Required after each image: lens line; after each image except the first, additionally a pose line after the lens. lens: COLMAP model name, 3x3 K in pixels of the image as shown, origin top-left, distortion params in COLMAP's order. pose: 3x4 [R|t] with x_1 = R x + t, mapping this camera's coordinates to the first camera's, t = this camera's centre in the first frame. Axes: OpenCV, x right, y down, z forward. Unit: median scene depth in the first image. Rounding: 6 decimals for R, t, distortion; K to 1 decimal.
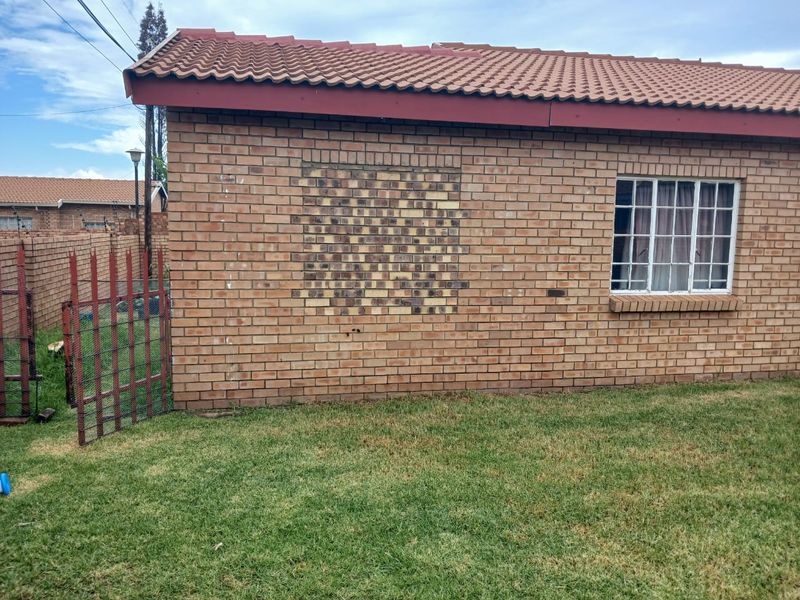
lens RADIAL K [[663.4, 0, 400.5], [0, 663.4, 299.3], [0, 0, 1]] dist [0.058632, -0.023134]
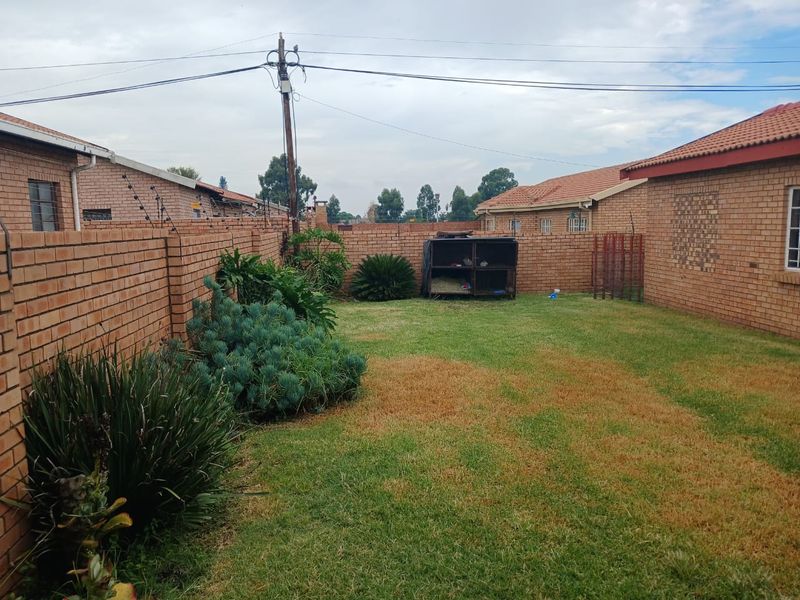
lens RADIAL K [[663.4, 0, 399.5], [0, 663.4, 305.3], [0, 0, 1]] dist [0.058632, -0.023134]
pose [[-0.136309, 0.105736, -0.985007, 2.042870], [-0.119744, 0.985239, 0.122332, -0.011470], [0.983403, 0.134624, -0.121636, 0.412656]]
